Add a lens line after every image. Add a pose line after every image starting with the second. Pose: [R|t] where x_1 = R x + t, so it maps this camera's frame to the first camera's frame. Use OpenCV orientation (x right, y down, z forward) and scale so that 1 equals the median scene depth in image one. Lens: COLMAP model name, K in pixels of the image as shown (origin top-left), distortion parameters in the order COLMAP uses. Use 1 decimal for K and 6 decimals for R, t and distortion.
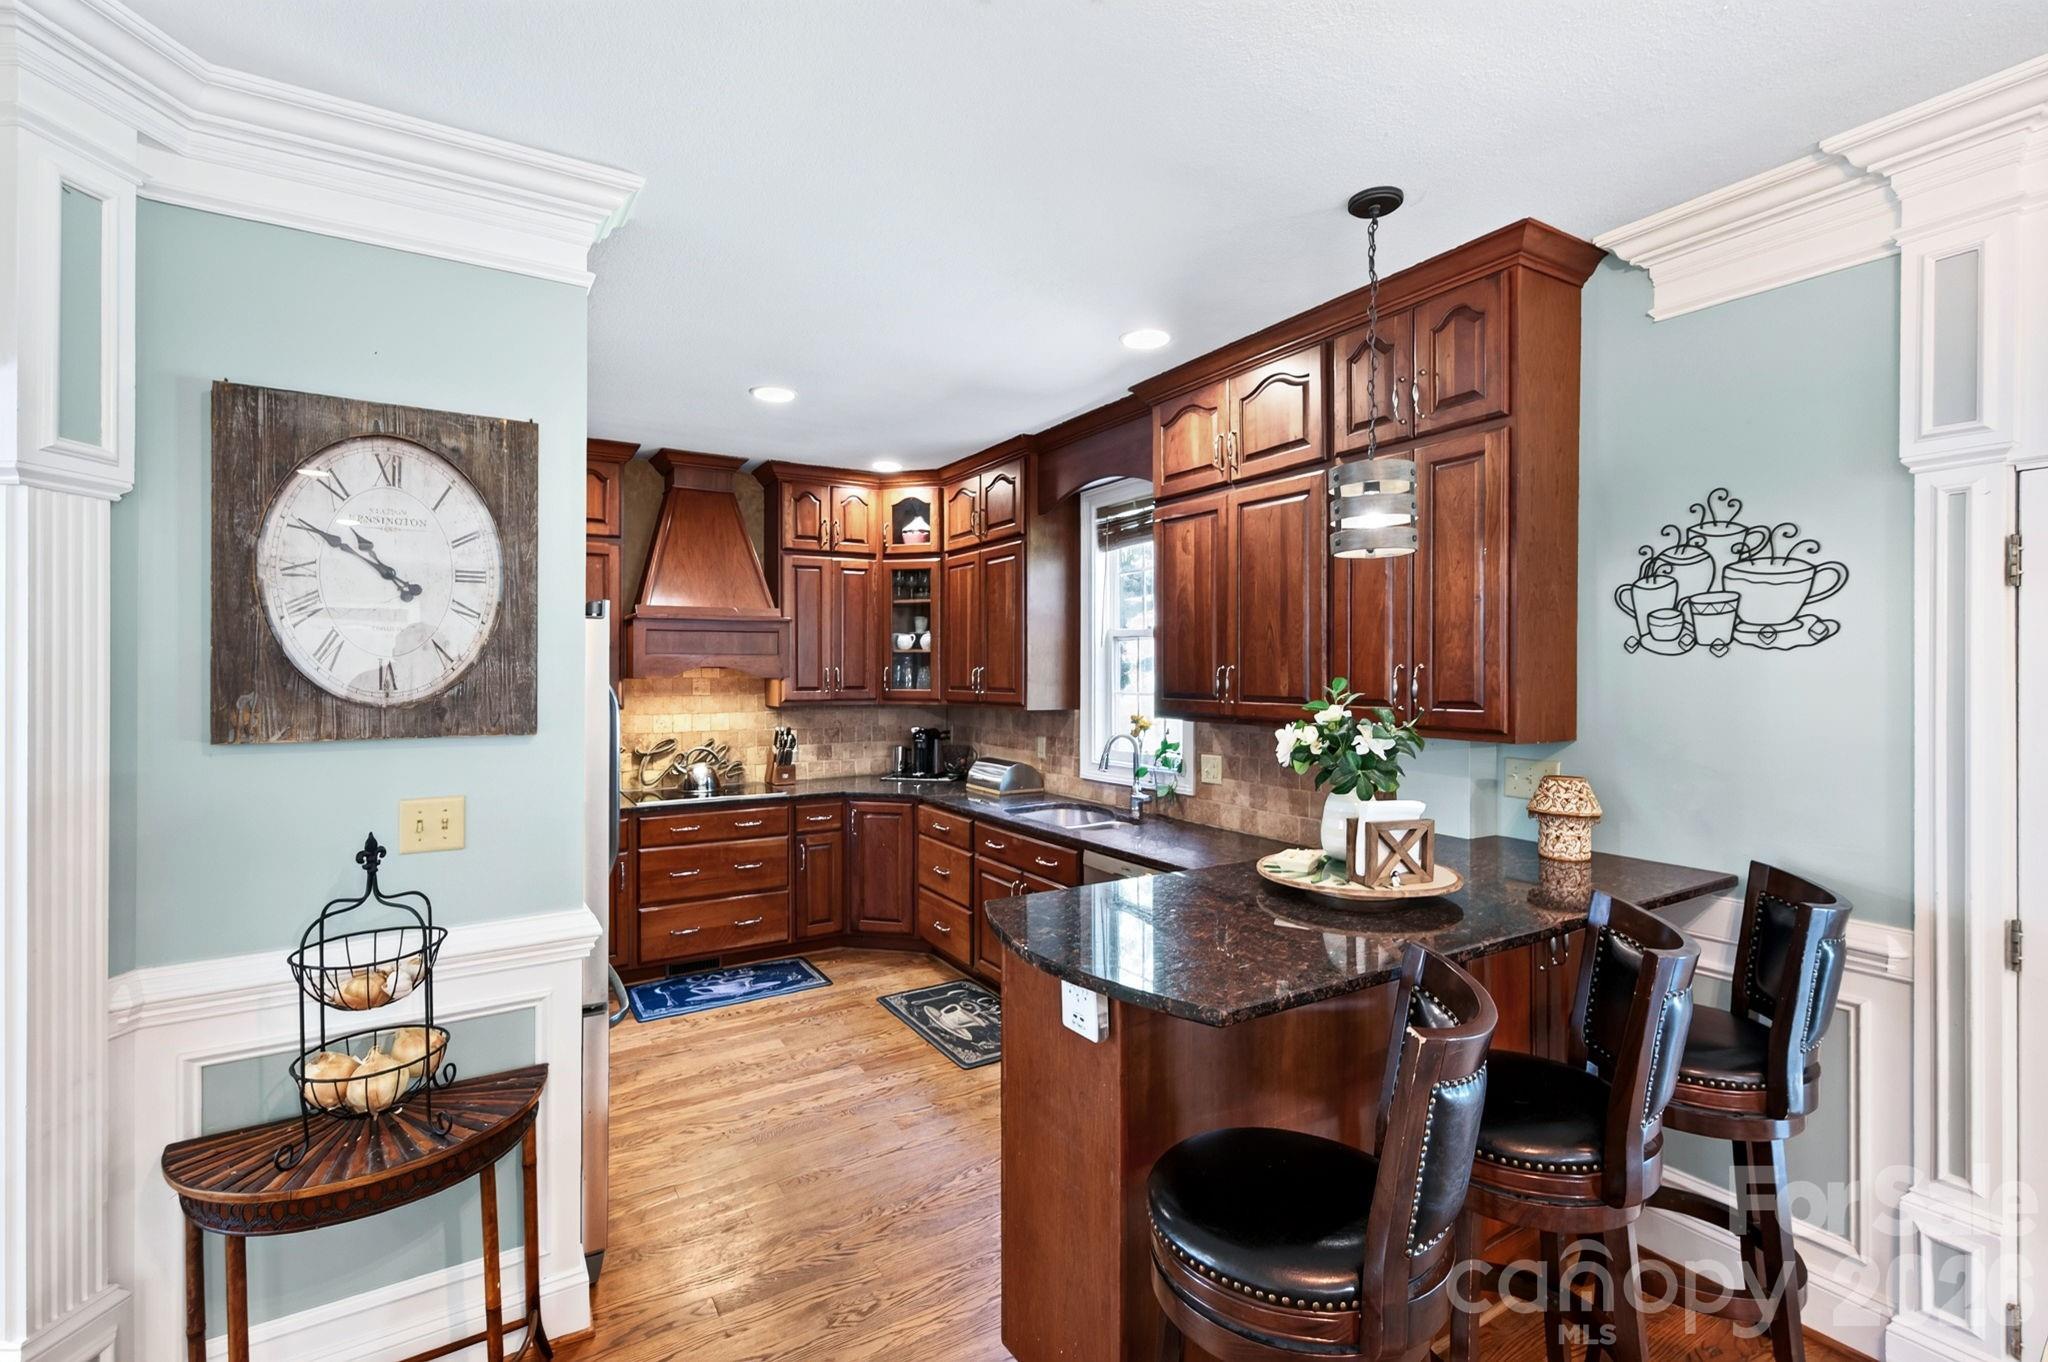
lens RADIAL K [[908.4, 0, 1025.4], [0, 908.4, 672.4], [0, 0, 1]] dist [-0.001205, -0.000387]
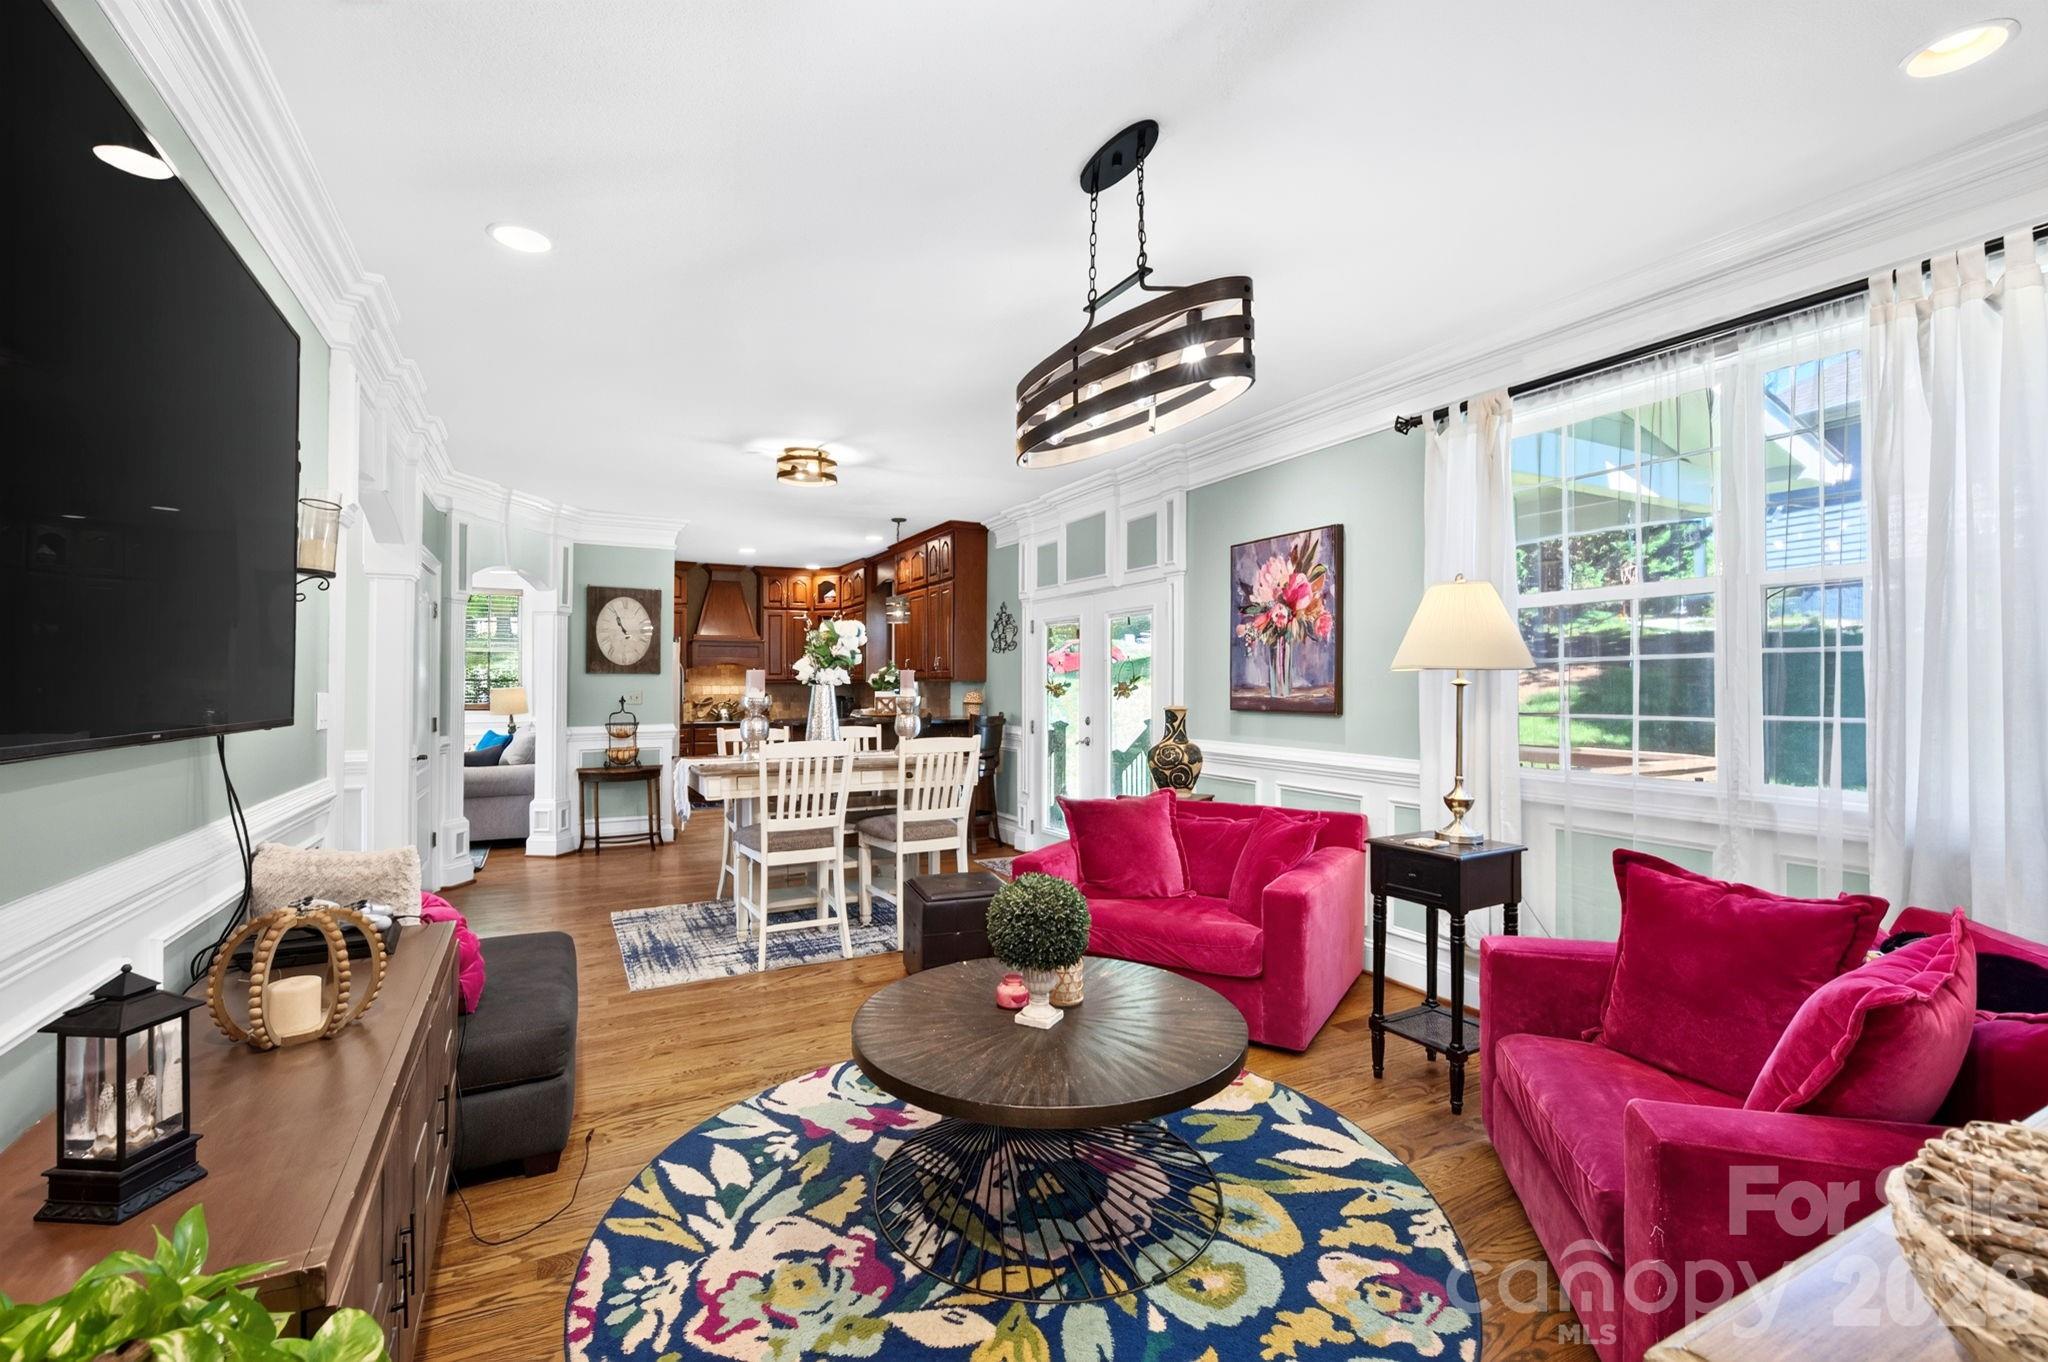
lens RADIAL K [[908.4, 0, 1025.4], [0, 908.4, 672.4], [0, 0, 1]] dist [-0.001205, -0.000387]
pose [[0.997177, 0.000077, -0.075082, 0.571962], [-0.001391, 0.999847, -0.017440, 0.057964], [0.075069, 0.017495, 0.997025, -1.207918]]
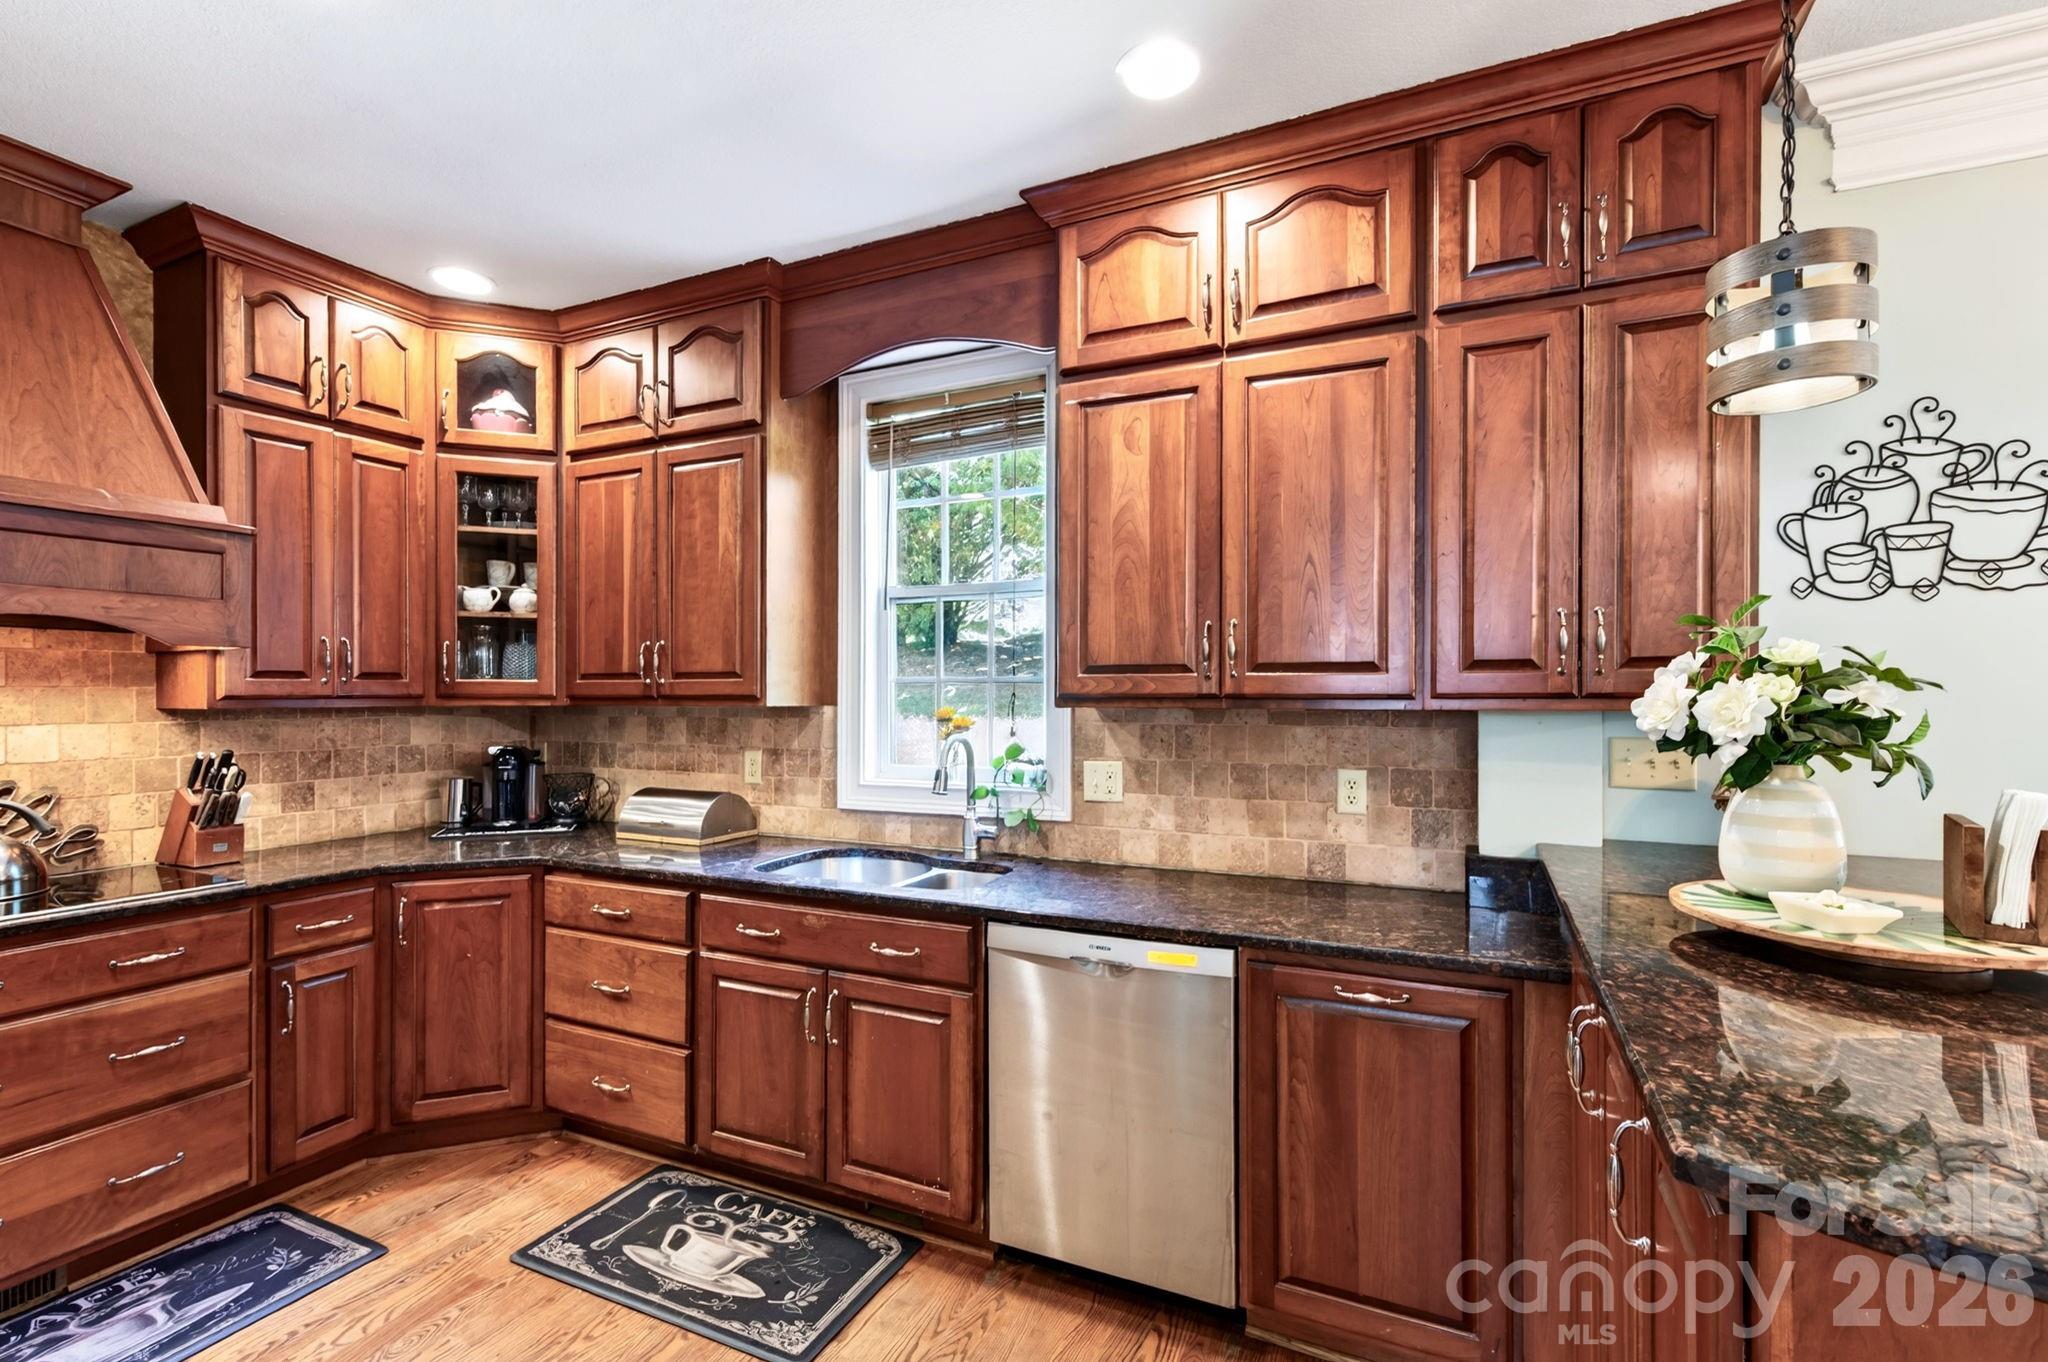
lens RADIAL K [[915.3, 0, 1026.7], [0, 915.3, 694.7], [0, 0, 1]] dist [0.003130, -0.000335]
pose [[0.836402, -0.000425, 0.548116, -0.197579], [0.001360, 0.999998, -0.001300, 0.035617], [-0.548115, 0.001833, 0.836401, 0.383909]]
